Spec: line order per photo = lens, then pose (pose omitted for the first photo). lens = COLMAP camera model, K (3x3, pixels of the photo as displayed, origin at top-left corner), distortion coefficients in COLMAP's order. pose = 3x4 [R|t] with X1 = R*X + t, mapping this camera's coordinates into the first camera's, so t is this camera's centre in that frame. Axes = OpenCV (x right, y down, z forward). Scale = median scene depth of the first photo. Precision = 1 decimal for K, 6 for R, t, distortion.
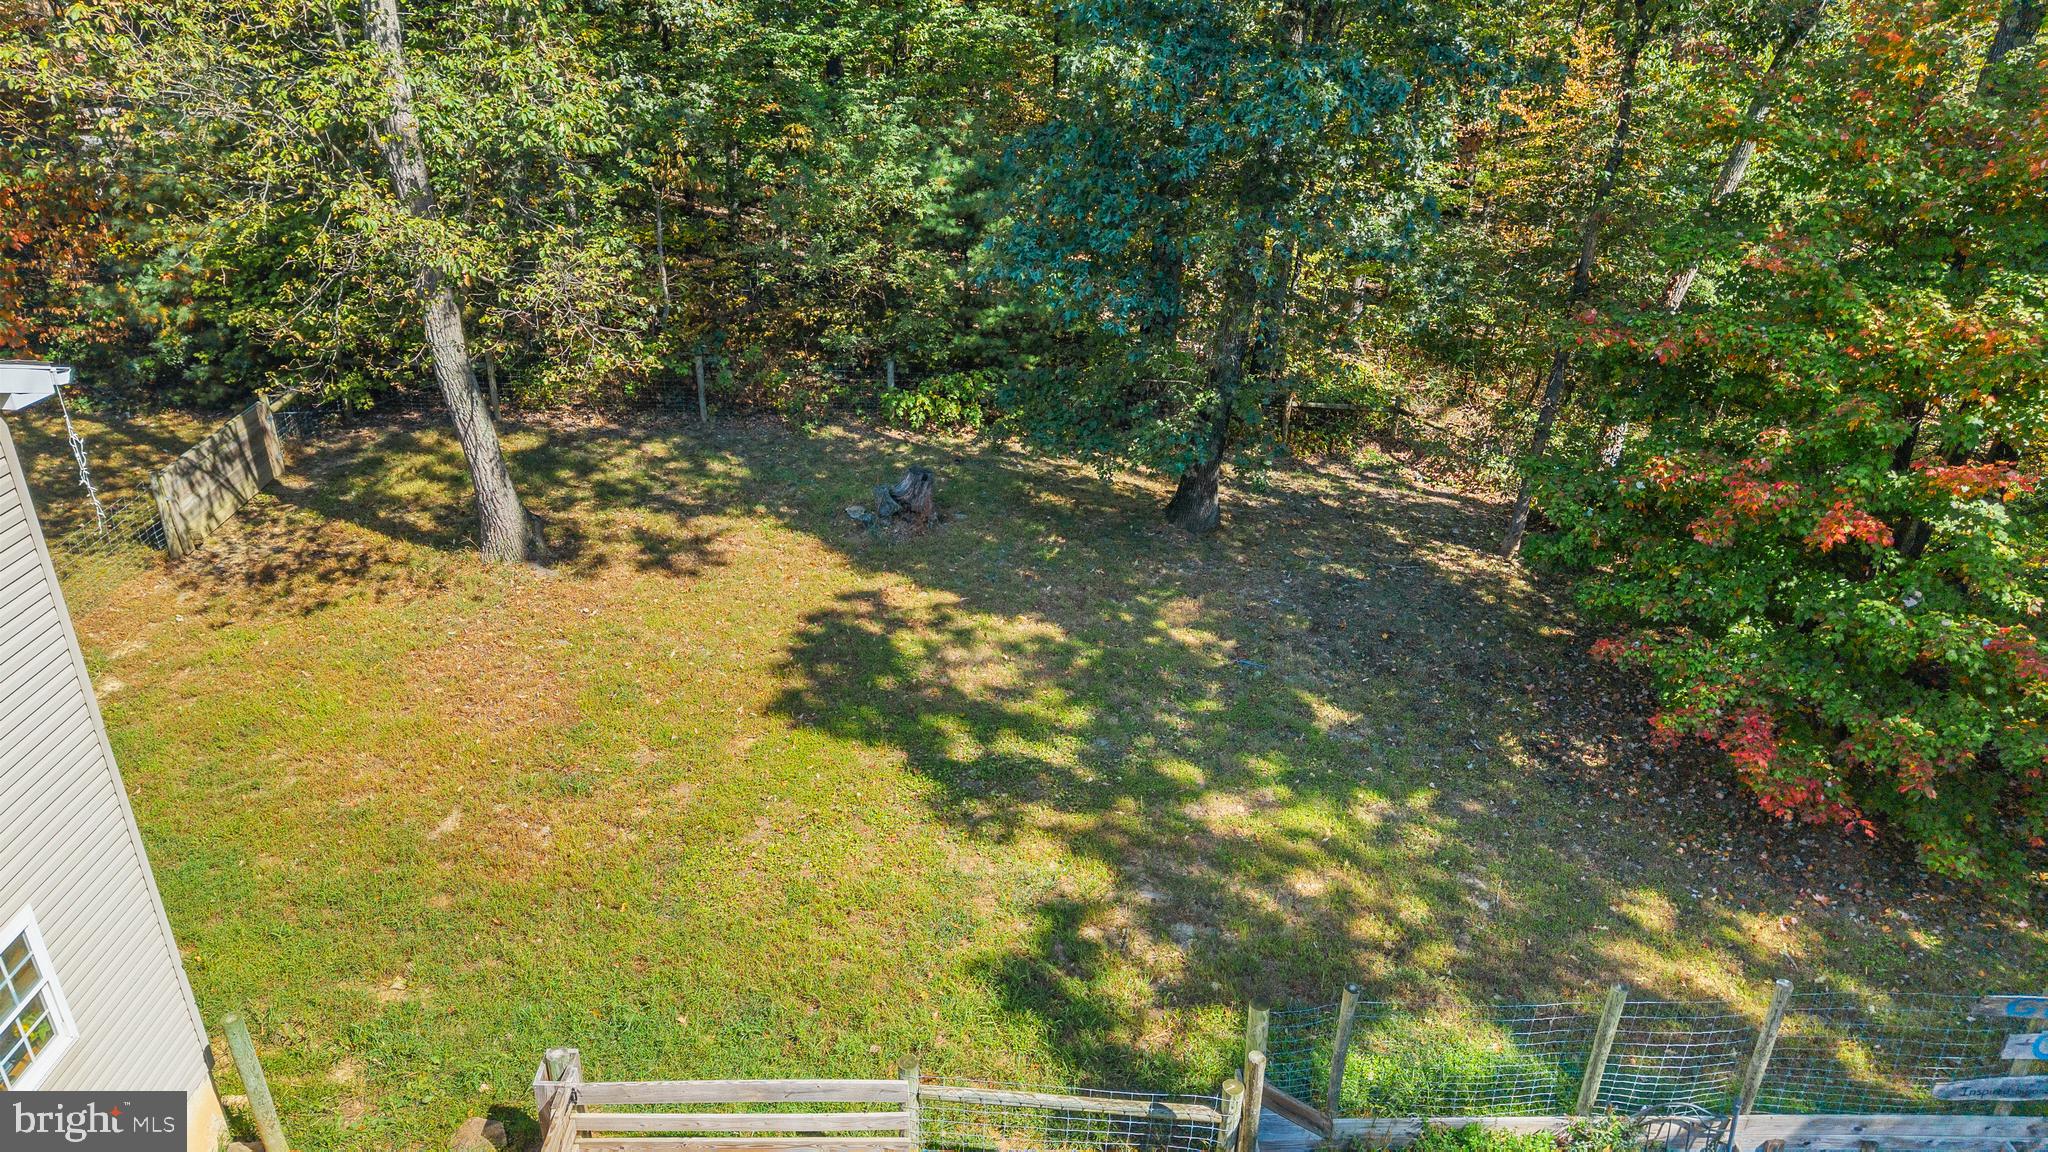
lens RADIAL K [[1356.8, 0, 1023.8], [0, 1356.8, 572.3], [0, 0, 1]] dist [0.029000, -0.008309]
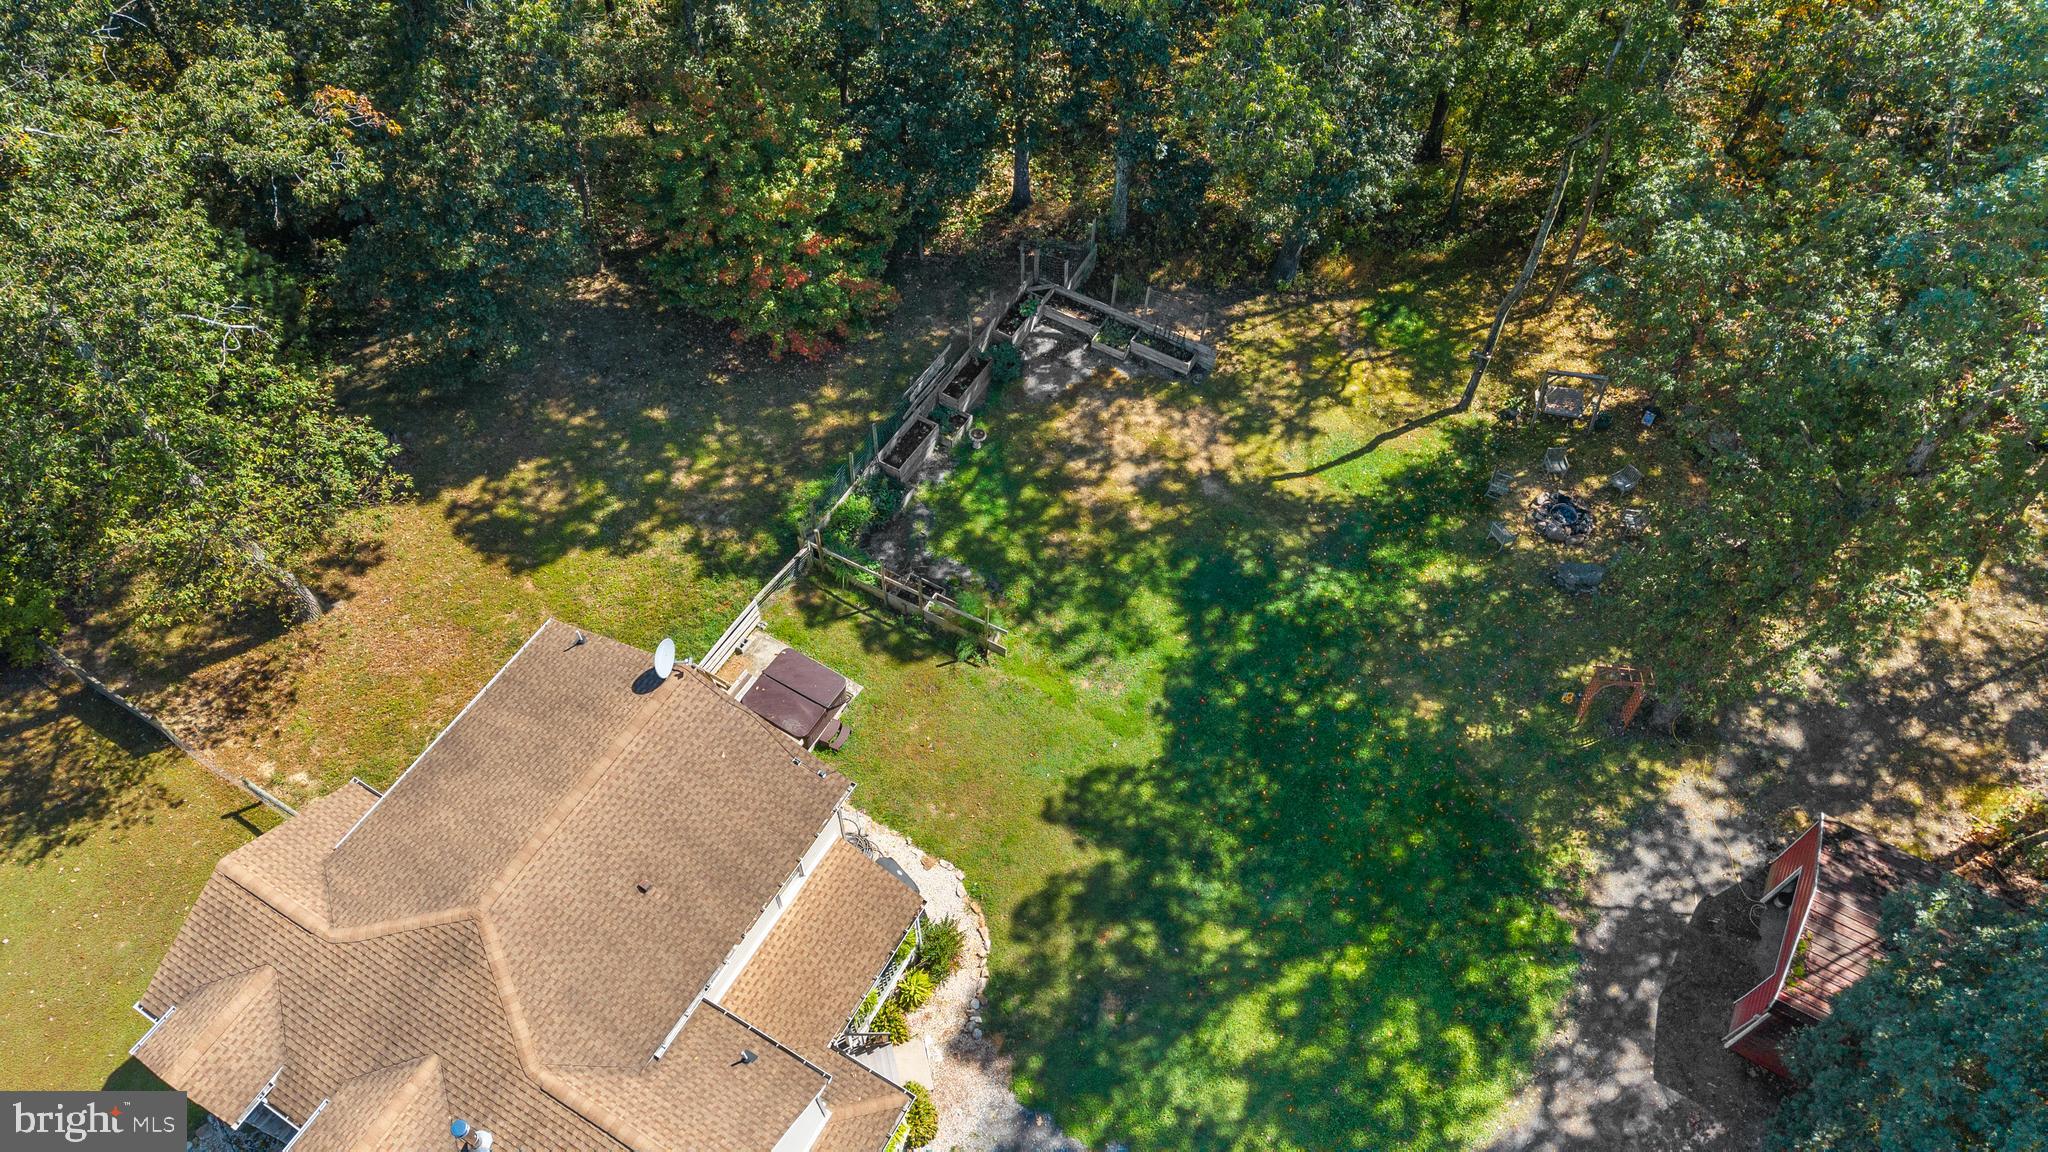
lens RADIAL K [[1356.8, 0, 1020.7], [0, 1356.8, 576.7], [0, 0, 1]] dist [0.029000, -0.008309]
pose [[0.532035, -0.698119, 0.479133, -0.764179], [0.375453, 0.701707, 0.605510, -0.886334], [-0.758929, -0.142261, 0.635443, -1.032281]]
